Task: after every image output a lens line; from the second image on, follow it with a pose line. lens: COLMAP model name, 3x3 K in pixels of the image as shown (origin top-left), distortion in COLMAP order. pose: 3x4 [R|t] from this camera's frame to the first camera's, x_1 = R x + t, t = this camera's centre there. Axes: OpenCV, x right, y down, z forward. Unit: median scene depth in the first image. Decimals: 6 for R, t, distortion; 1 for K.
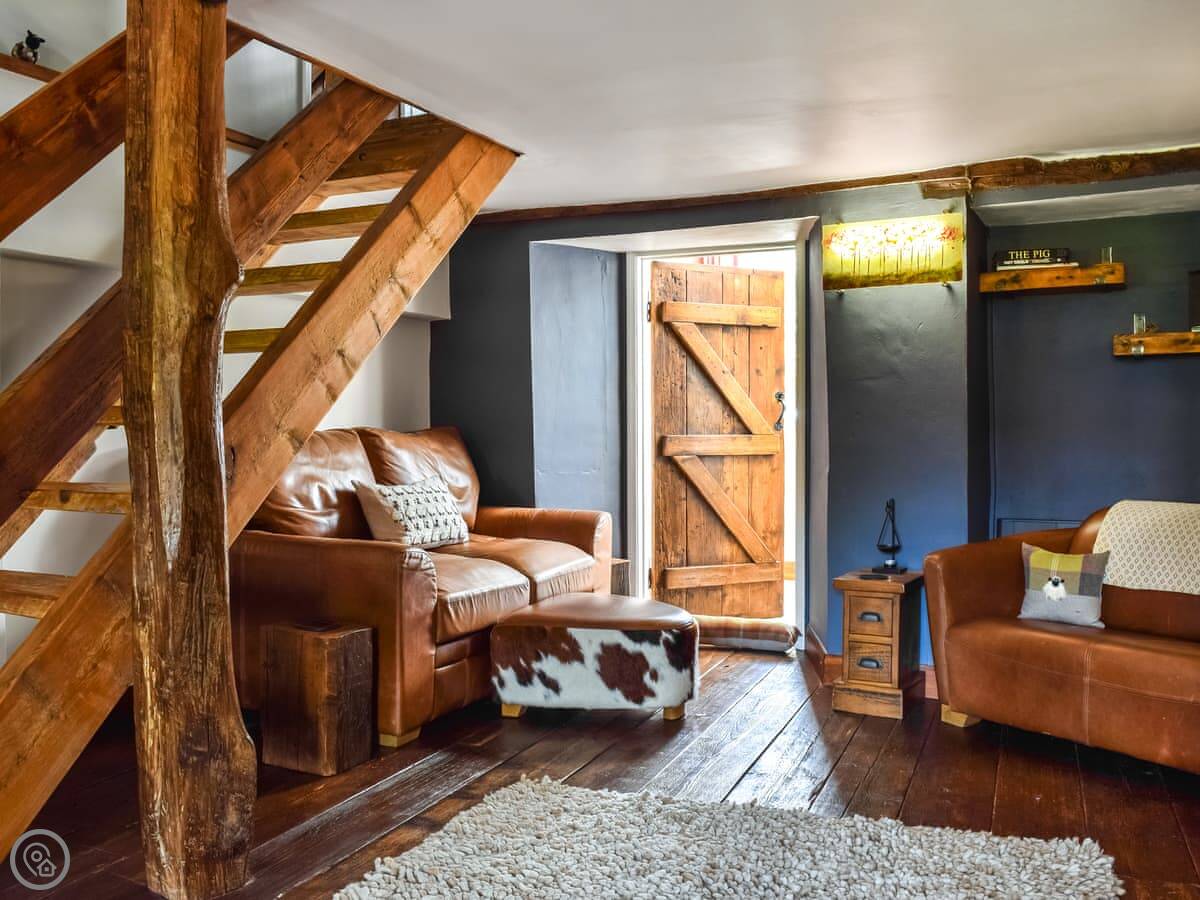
lens RADIAL K [[1142.8, 0, 599.6], [0, 1142.8, 483.6], [0, 0, 1]] dist [-0.077686, -0.014102]
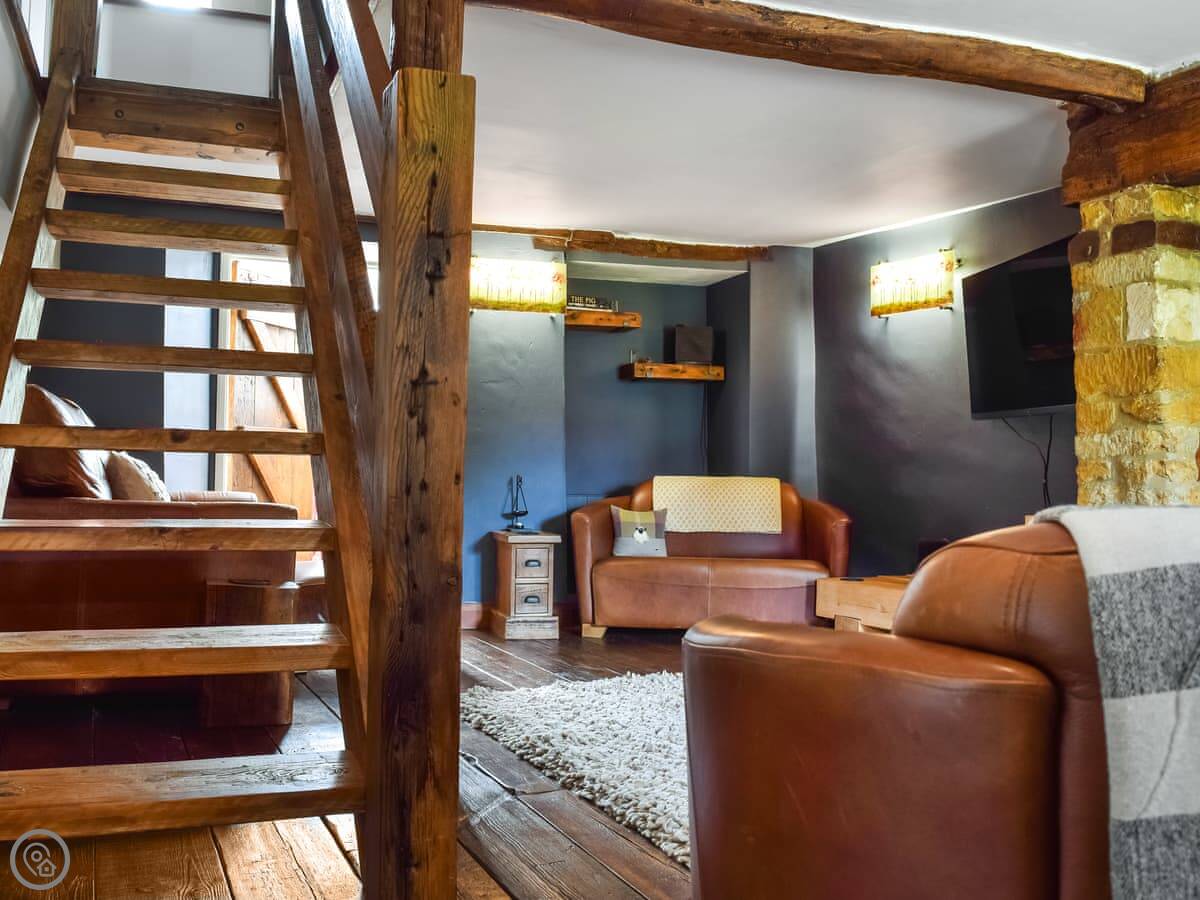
lens RADIAL K [[1142.8, 0, 599.6], [0, 1142.8, 483.6], [0, 0, 1]] dist [-0.077686, -0.014102]
pose [[0.648751, 0.005483, 0.760981, -0.701472], [0.022102, 0.999416, -0.026043, 0.061282], [-0.760680, 0.033715, 0.648251, 0.089839]]
